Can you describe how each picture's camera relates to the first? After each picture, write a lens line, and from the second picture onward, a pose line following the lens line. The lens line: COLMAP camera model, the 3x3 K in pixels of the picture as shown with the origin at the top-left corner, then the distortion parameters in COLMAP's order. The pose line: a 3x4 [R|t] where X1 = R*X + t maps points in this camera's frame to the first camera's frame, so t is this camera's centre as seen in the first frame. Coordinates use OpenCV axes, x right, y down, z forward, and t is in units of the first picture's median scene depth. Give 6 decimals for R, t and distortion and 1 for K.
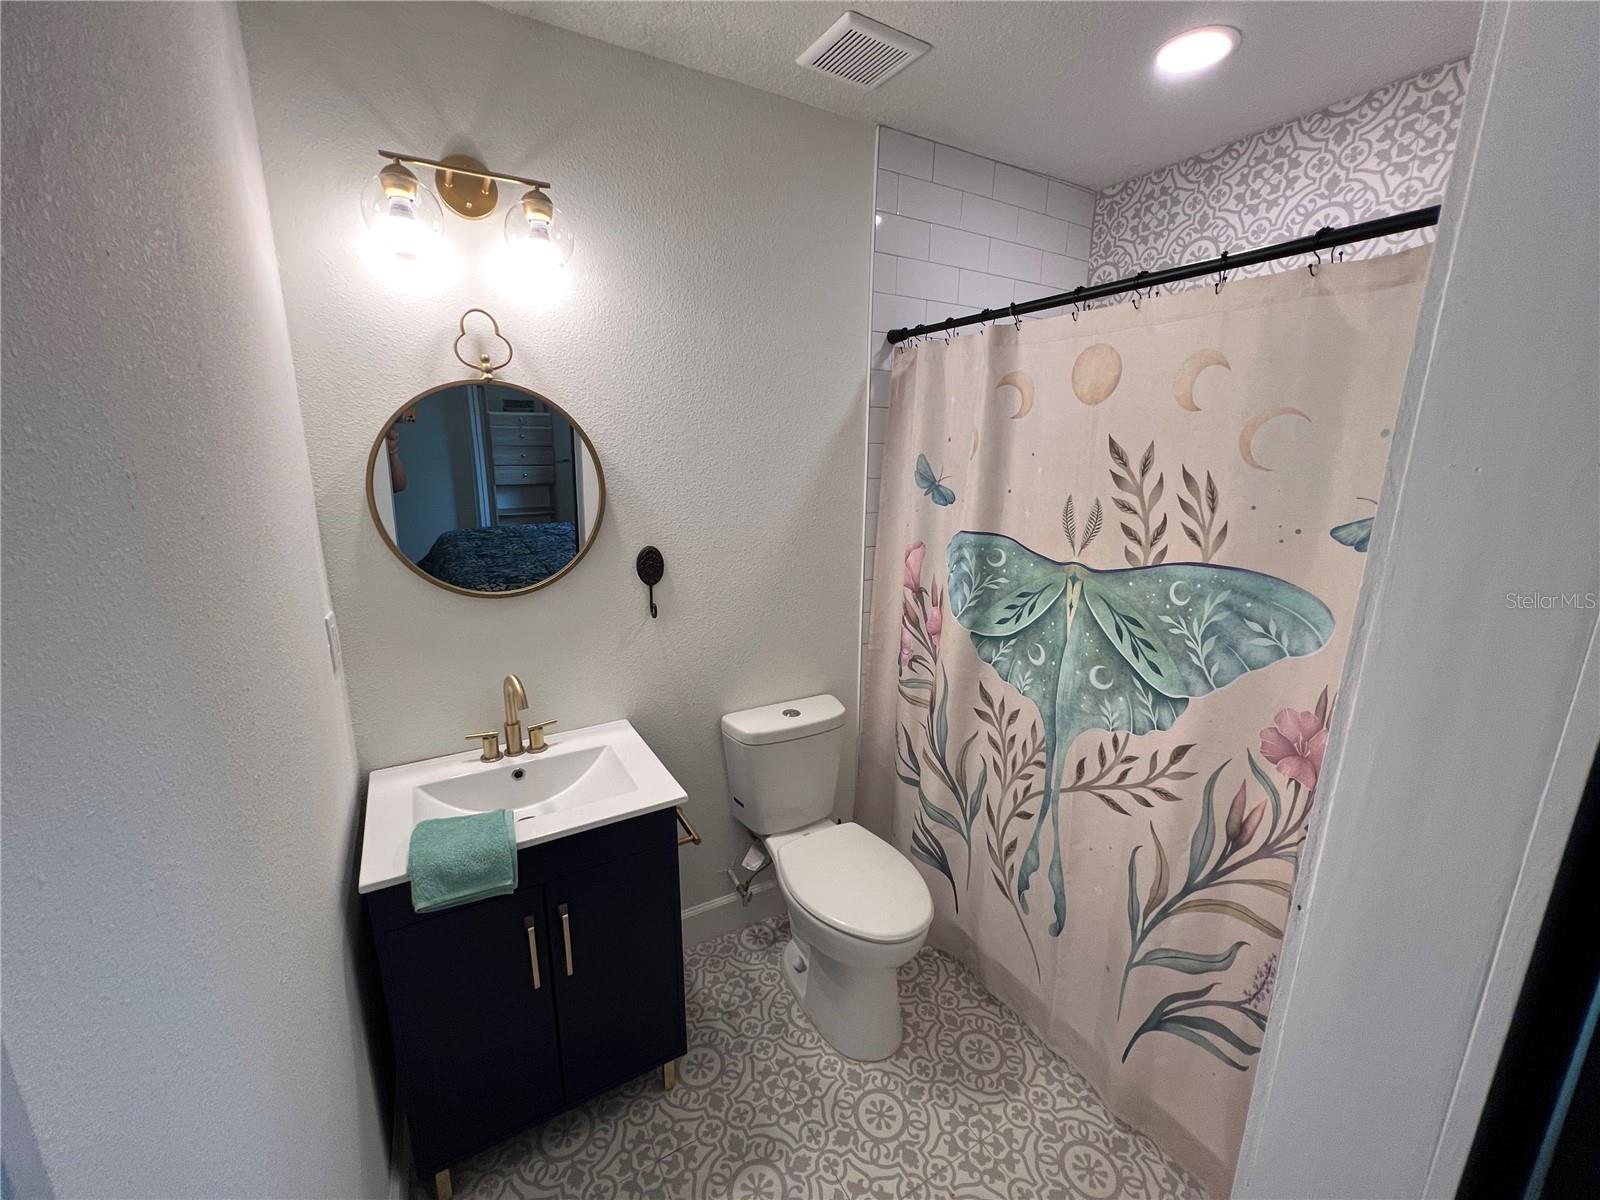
lens RADIAL K [[642.7, 0, 794.5], [0, 642.7, 598.5], [0, 0, 1]] dist [-0.002452, 0.000819]
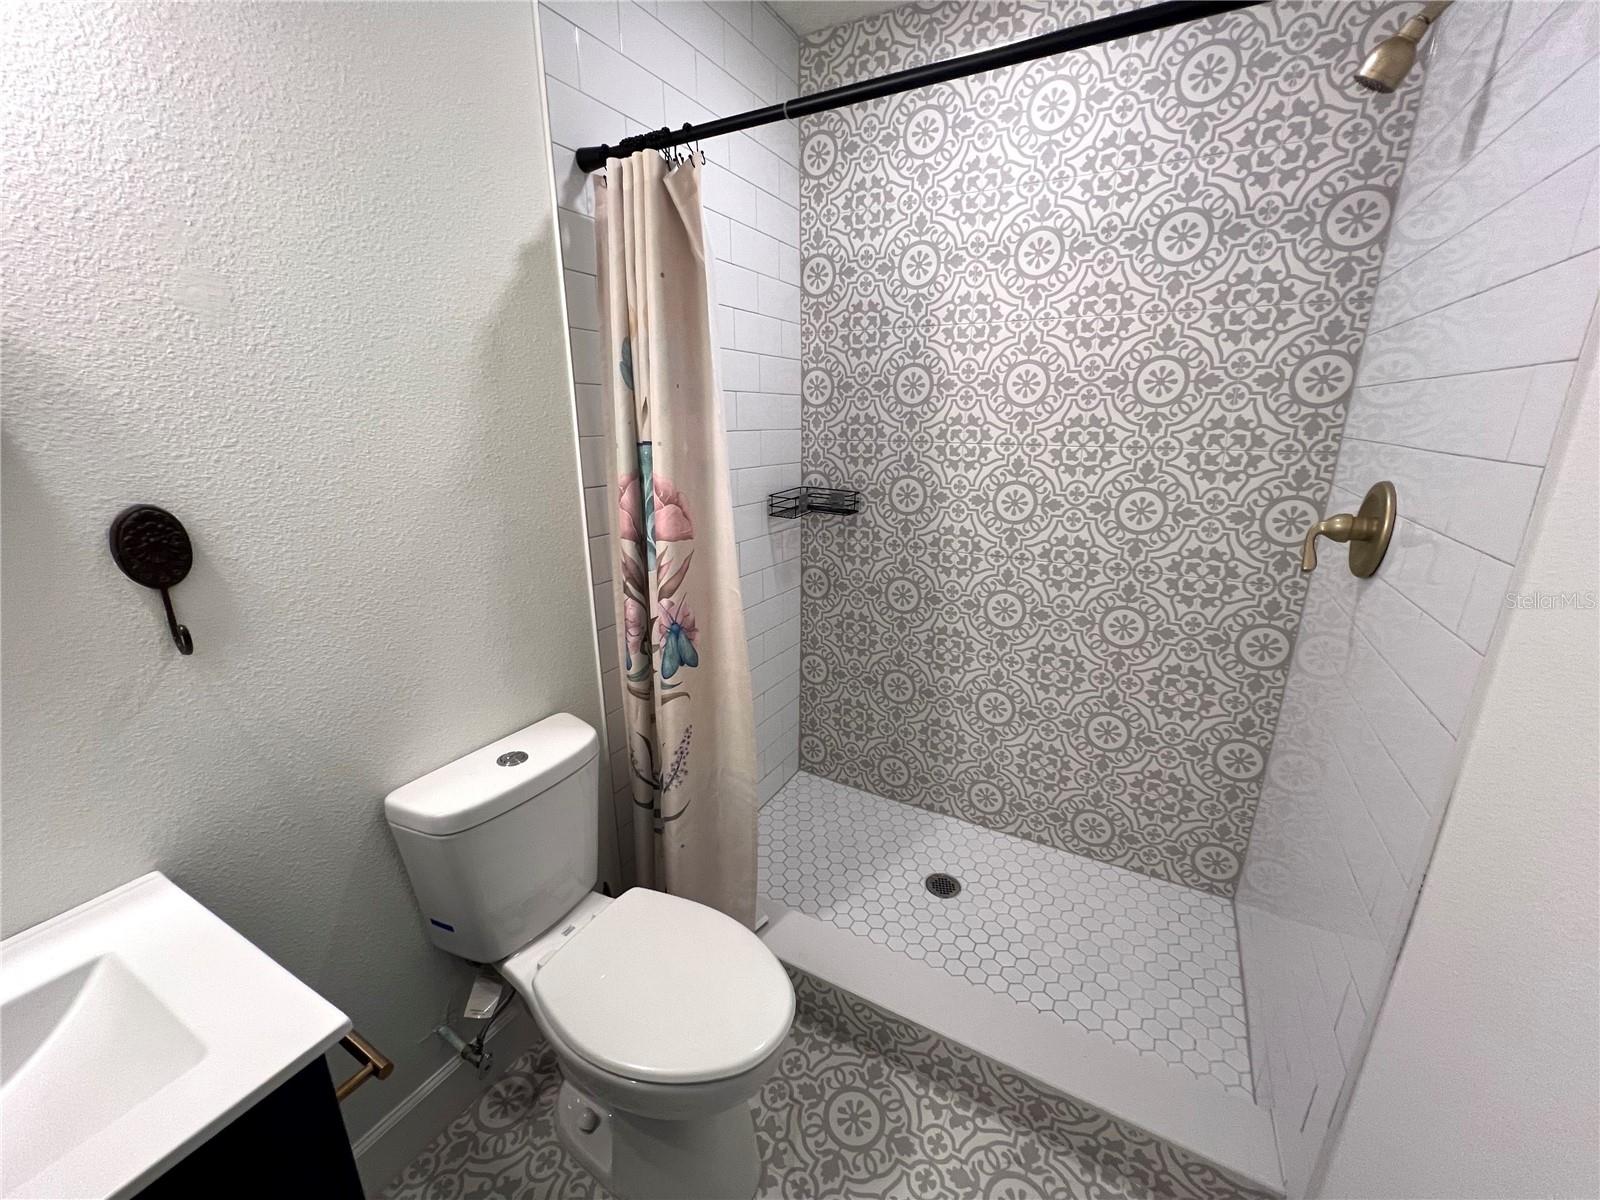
lens RADIAL K [[644.3, 0, 800.5], [0, 644.3, 598.8], [0, 0, 1]] dist [-0.001837, 0.000443]
pose [[0.856218, -0.152763, 0.493511, -0.056555], [0.124968, 0.988155, 0.089064, 0.003209], [-0.501271, -0.014585, 0.865167, 0.353103]]
